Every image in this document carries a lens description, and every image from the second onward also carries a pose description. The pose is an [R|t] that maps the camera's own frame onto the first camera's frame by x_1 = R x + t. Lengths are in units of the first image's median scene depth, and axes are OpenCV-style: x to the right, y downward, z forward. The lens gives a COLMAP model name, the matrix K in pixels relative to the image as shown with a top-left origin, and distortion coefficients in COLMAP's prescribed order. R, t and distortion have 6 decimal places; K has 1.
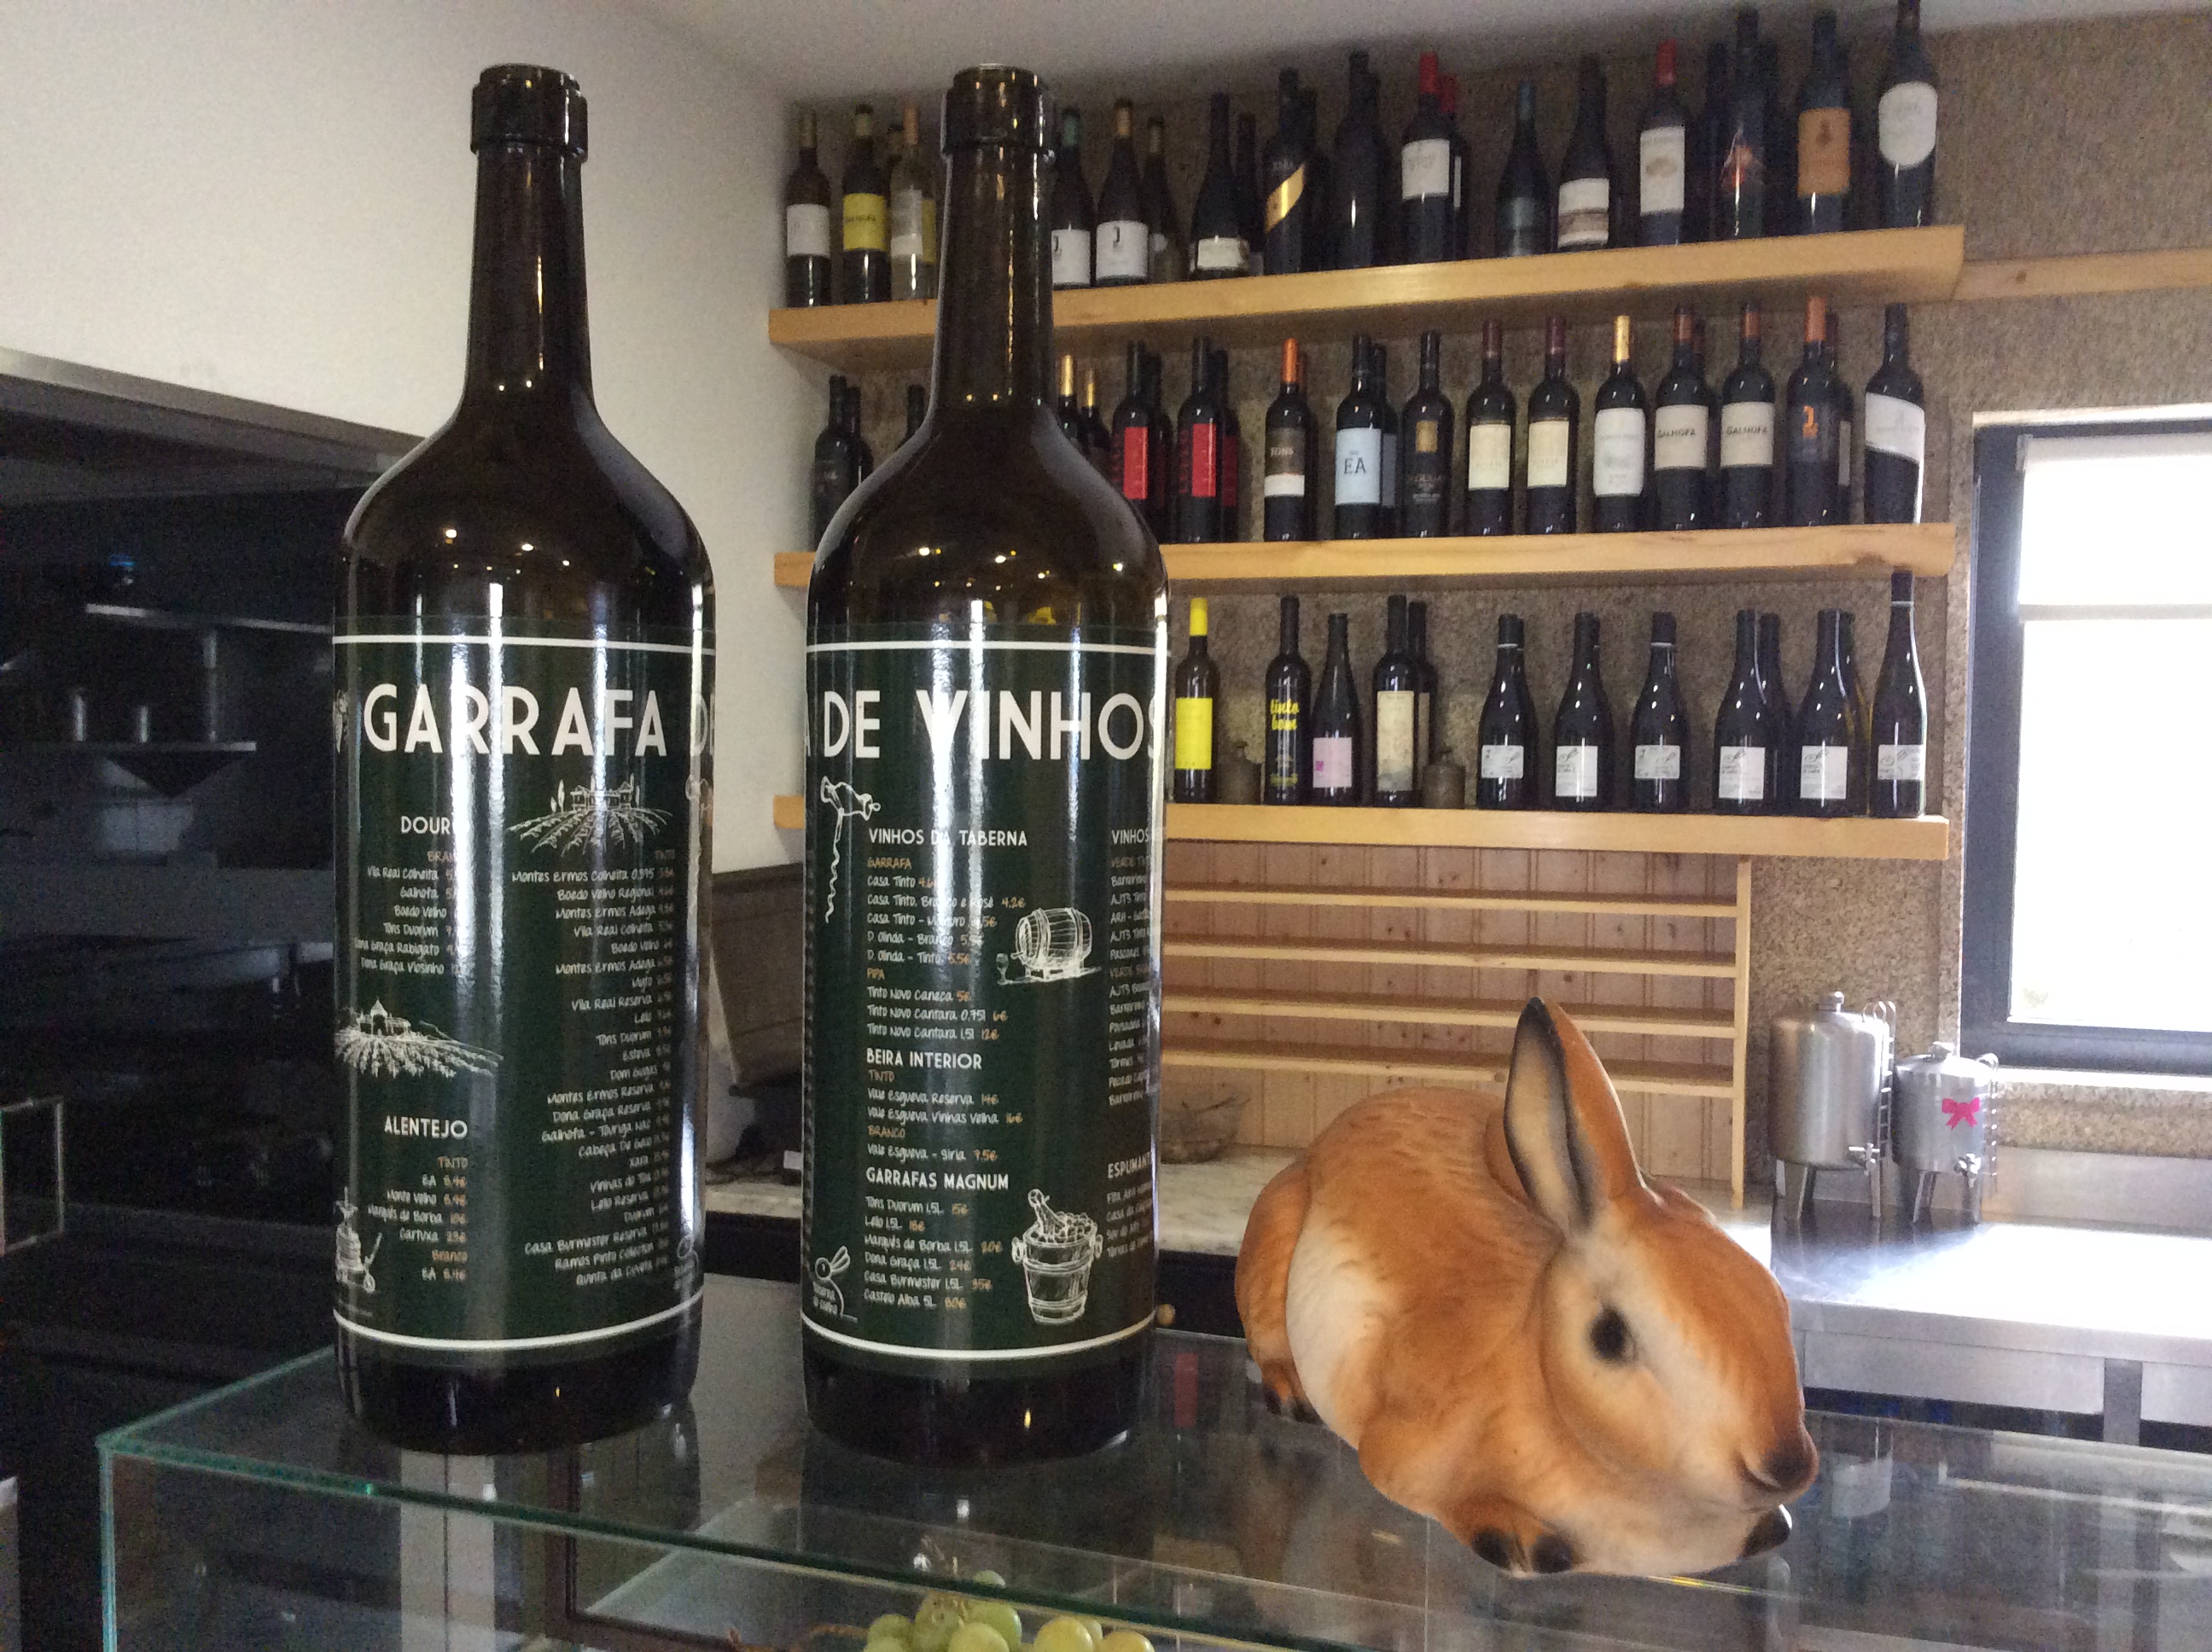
lens RADIAL K [[2028.0, 0, 1114.7], [0, 2028.0, 826.4], [0, 0, 1]] dist [0.131197, -0.301234]
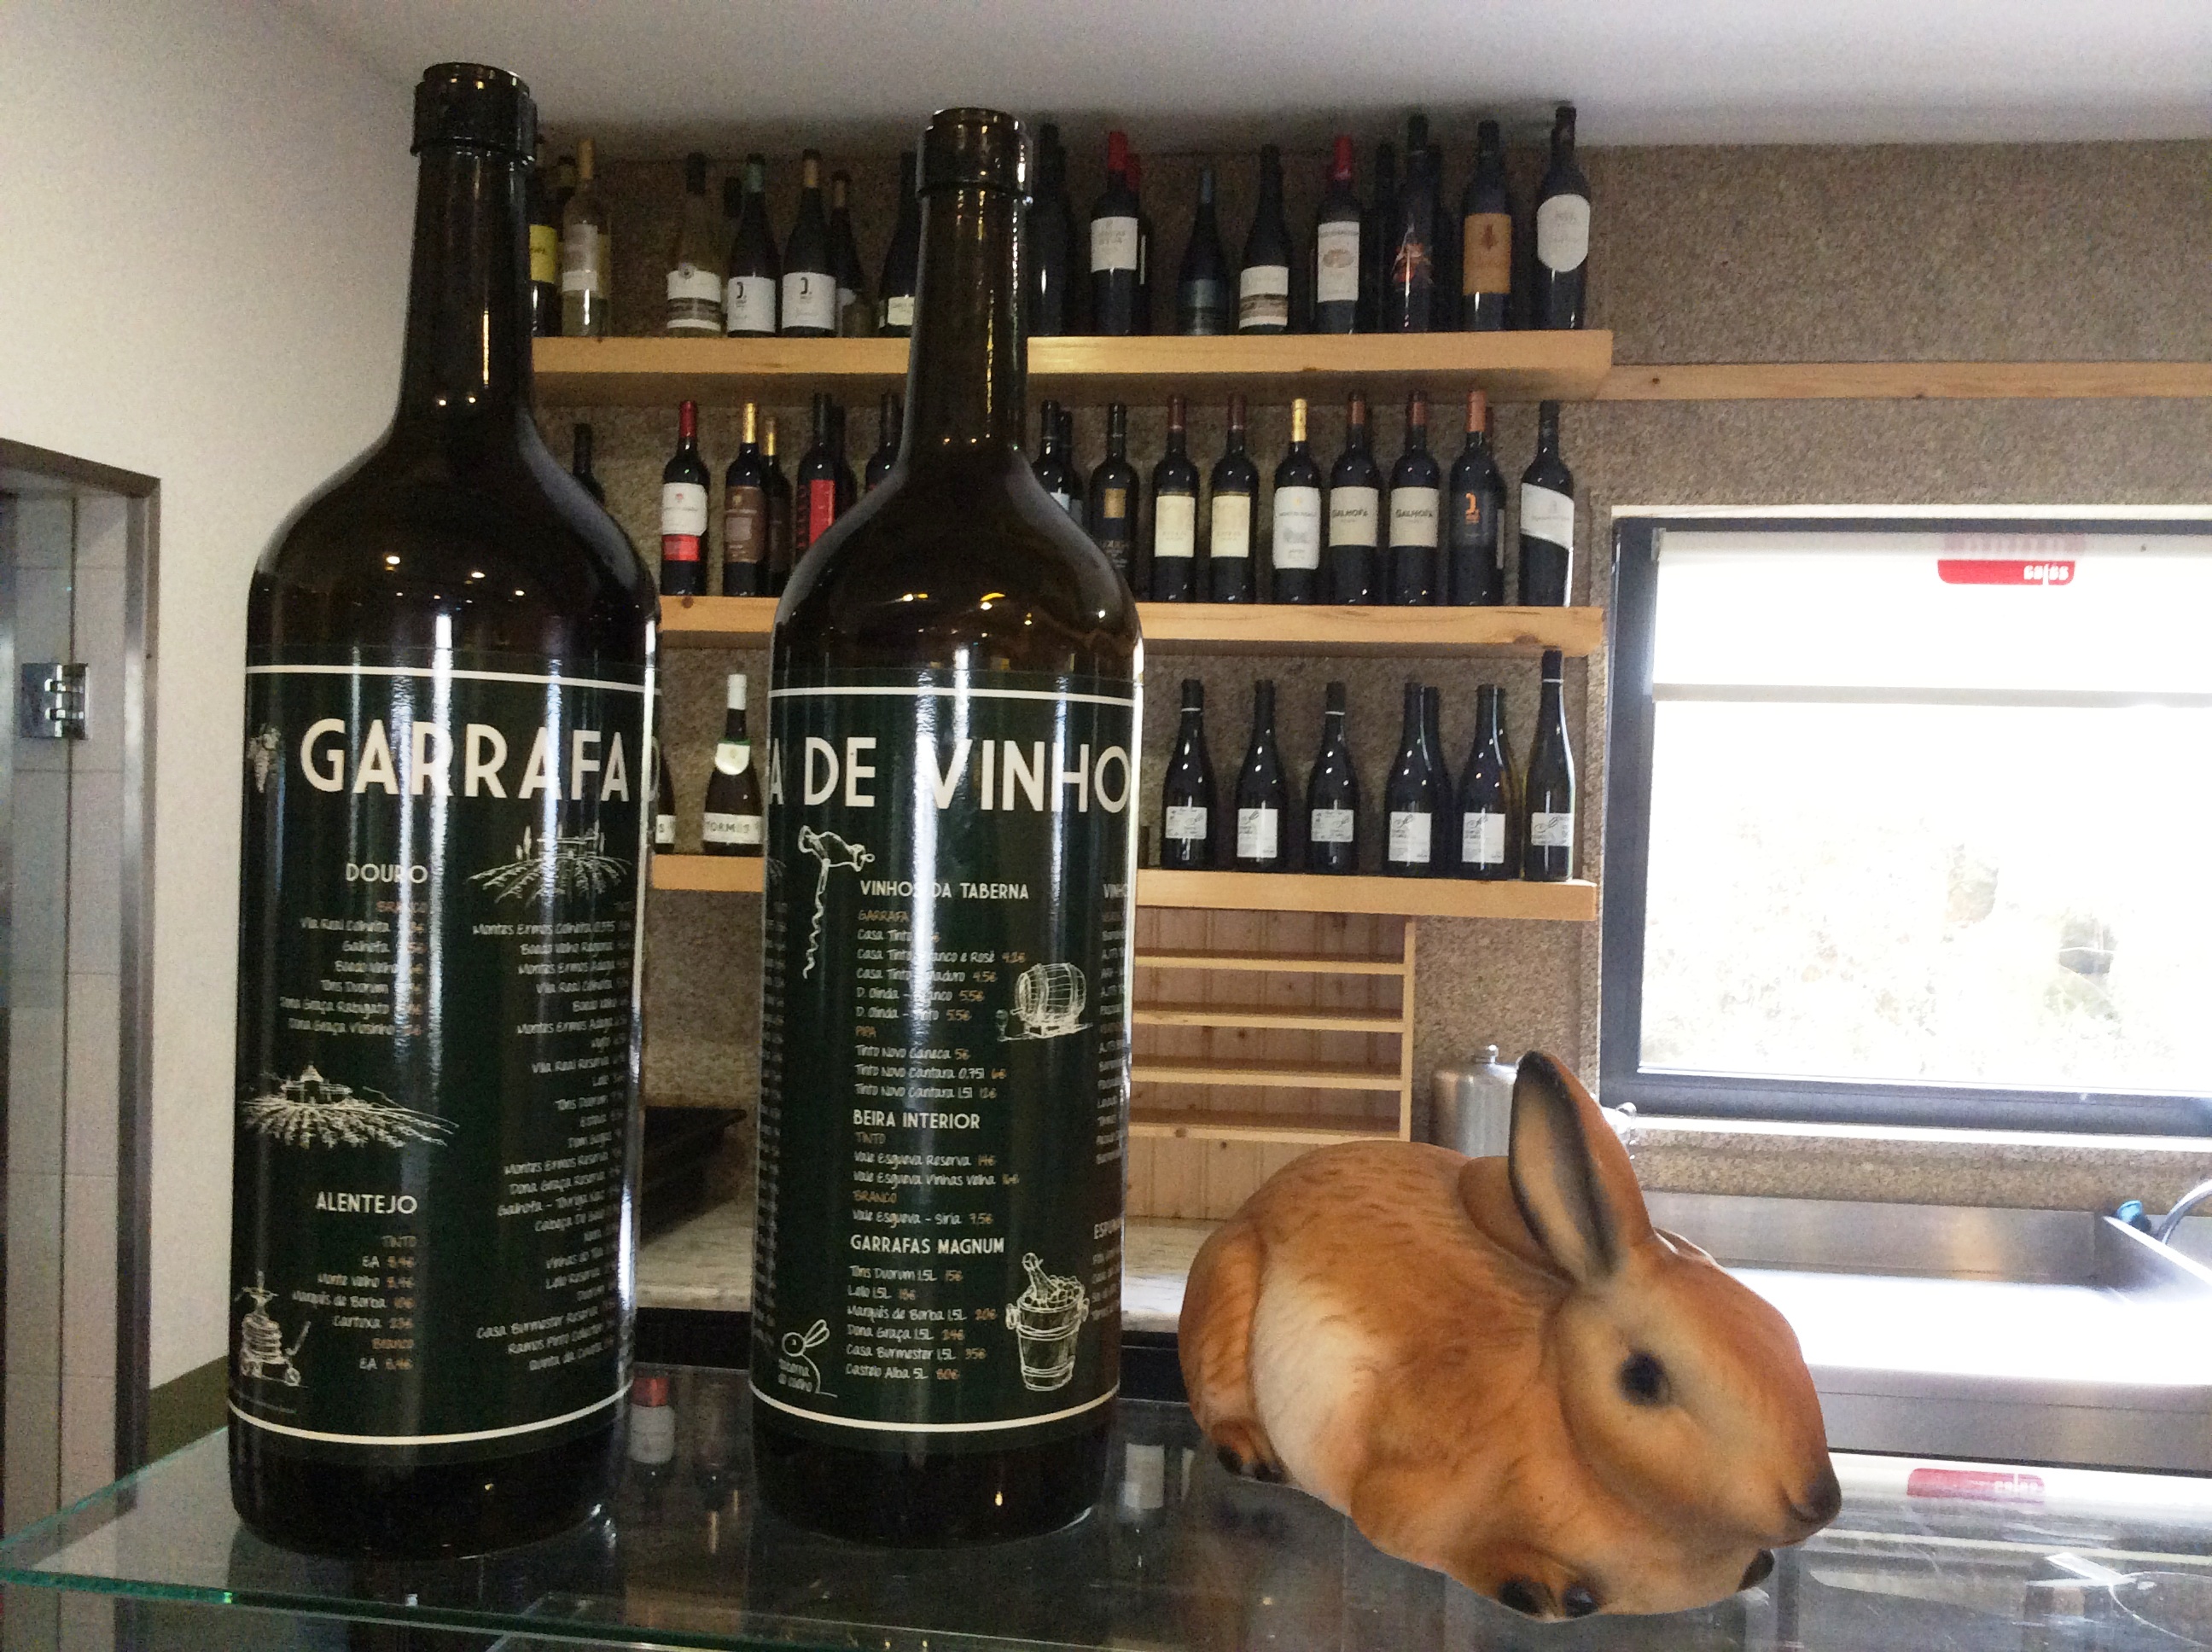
lens RADIAL K [[2028.0, 0, 1114.7], [0, 2028.0, 826.4], [0, 0, 1]] dist [0.131197, -0.301234]
pose [[0.979746, 0.013588, 0.199785, -0.176534], [-0.007732, 0.999518, -0.030066, 0.003400], [-0.200097, 0.027912, 0.979378, 0.029465]]
